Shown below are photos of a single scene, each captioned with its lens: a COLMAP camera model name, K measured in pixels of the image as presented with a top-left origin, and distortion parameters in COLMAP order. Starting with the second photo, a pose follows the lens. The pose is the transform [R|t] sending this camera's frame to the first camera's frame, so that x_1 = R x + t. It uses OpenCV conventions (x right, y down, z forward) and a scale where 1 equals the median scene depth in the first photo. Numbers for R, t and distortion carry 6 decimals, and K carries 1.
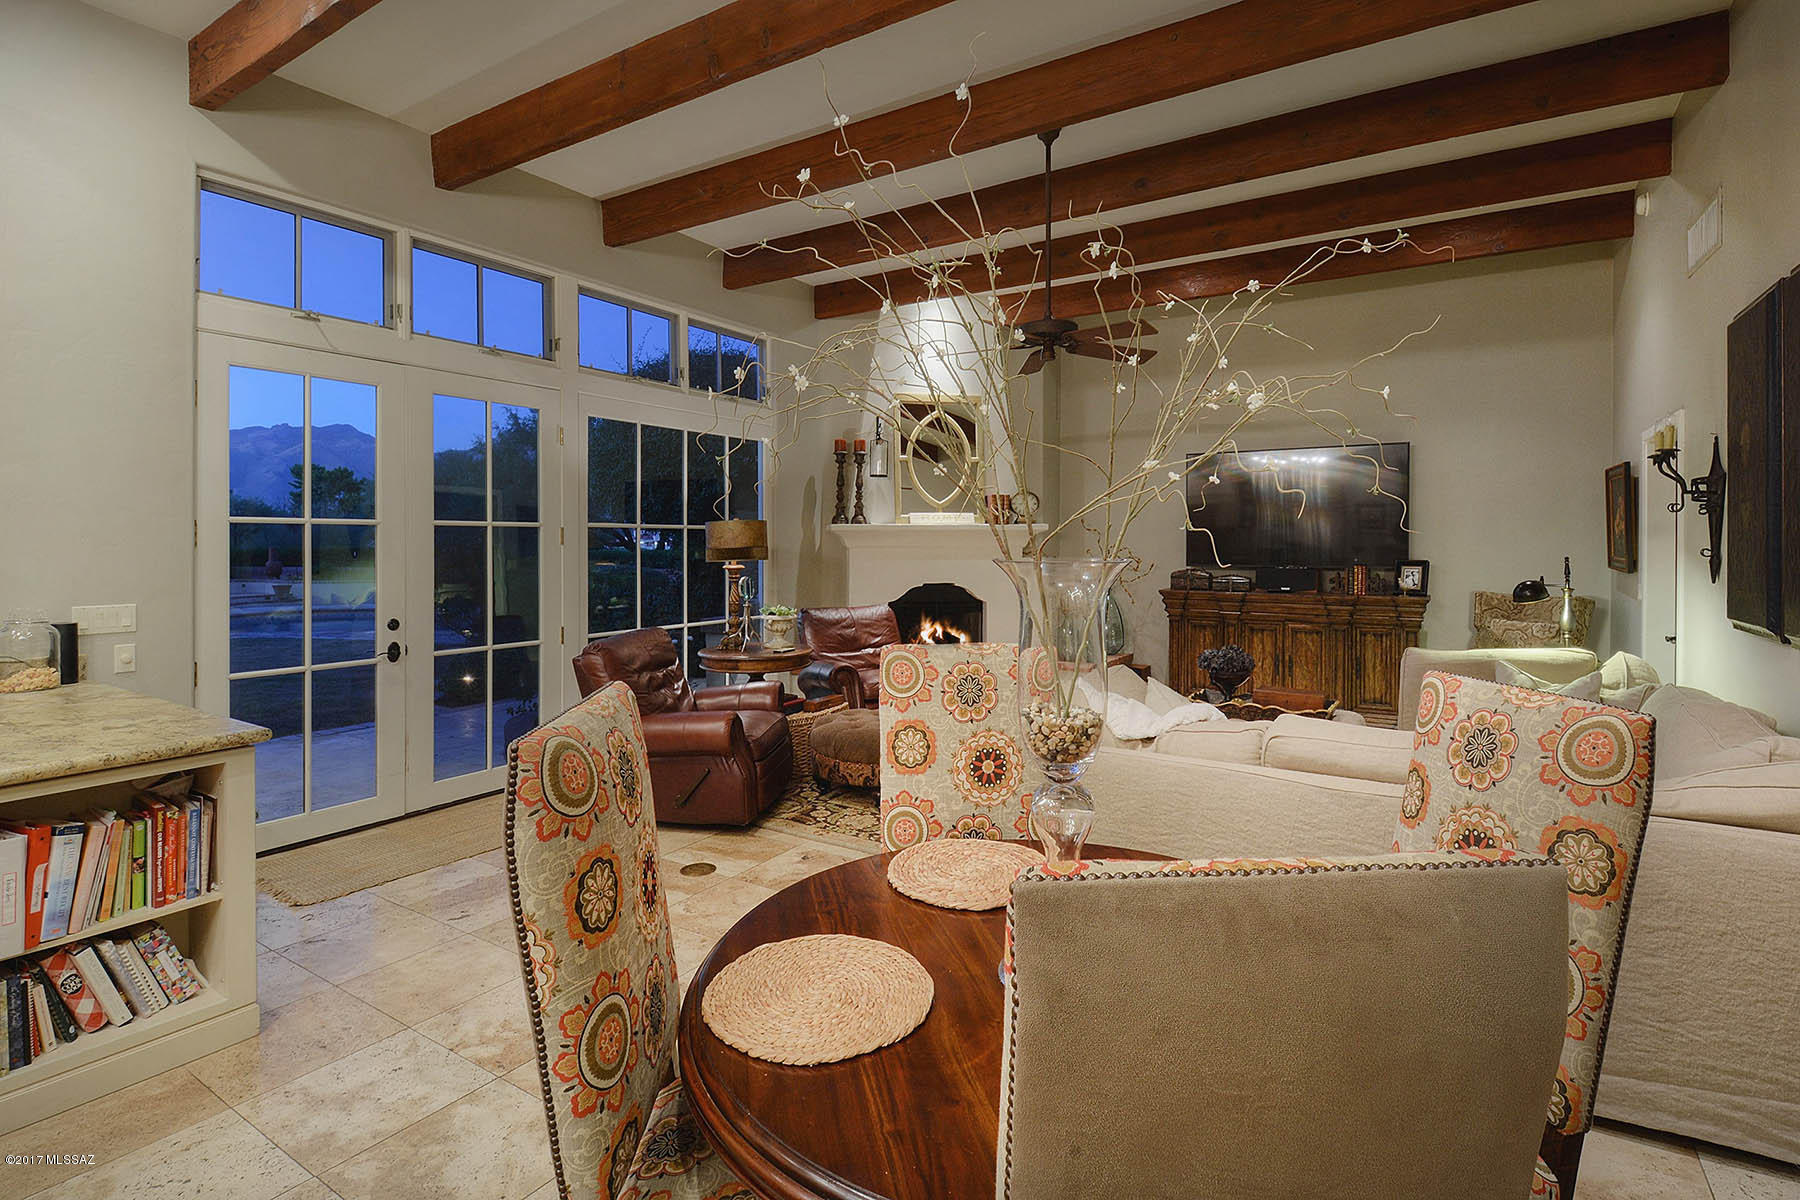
lens RADIAL K [[852.3, 0, 899.6], [0, 852.3, 554.0], [0, 0, 1]] dist [-0.005937, -0.000524]
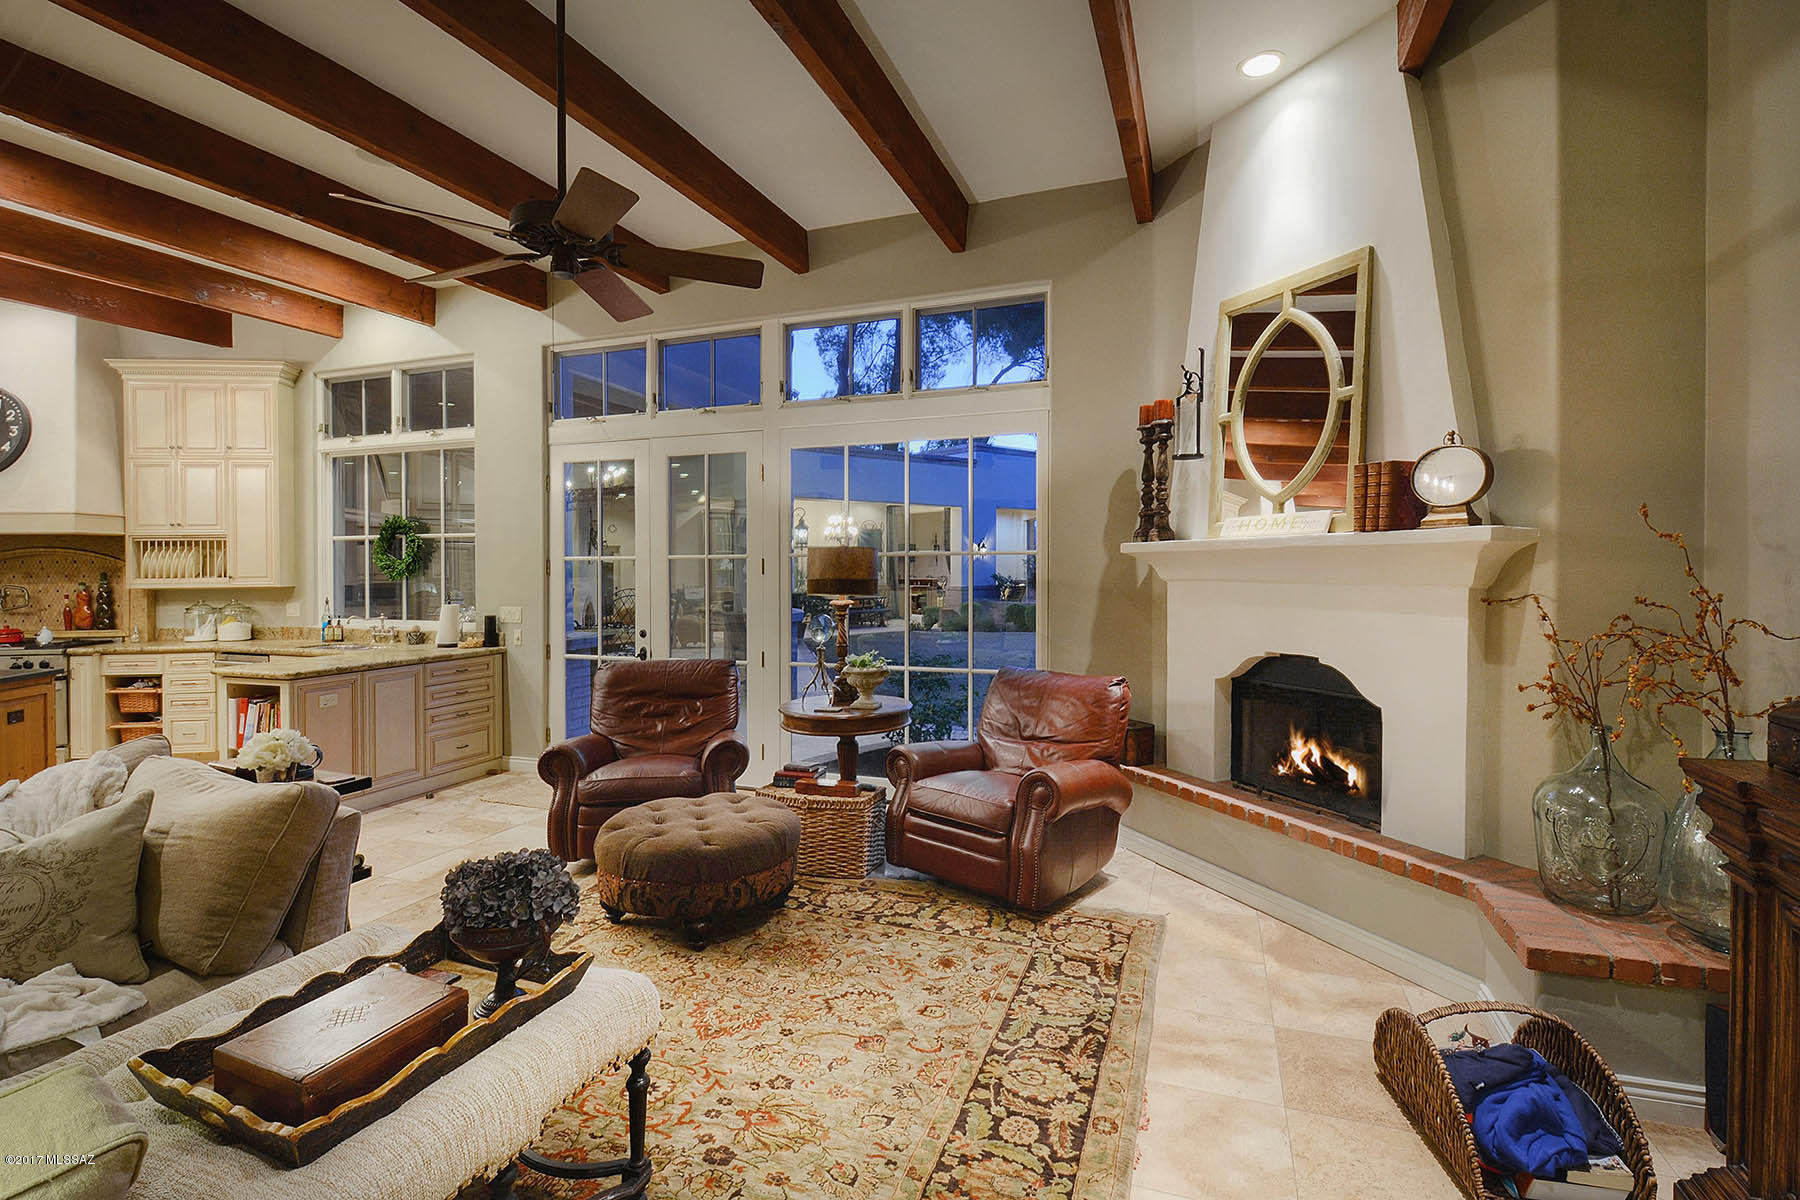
lens RADIAL K [[852.3, 0, 899.6], [0, 852.3, 554.0], [0, 0, 1]] dist [-0.005937, -0.000524]
pose [[0.198907, -0.009607, -0.979971, 0.505508], [-0.004636, 0.999932, -0.010743, -0.019689], [0.980007, 0.006680, 0.198849, 0.695509]]
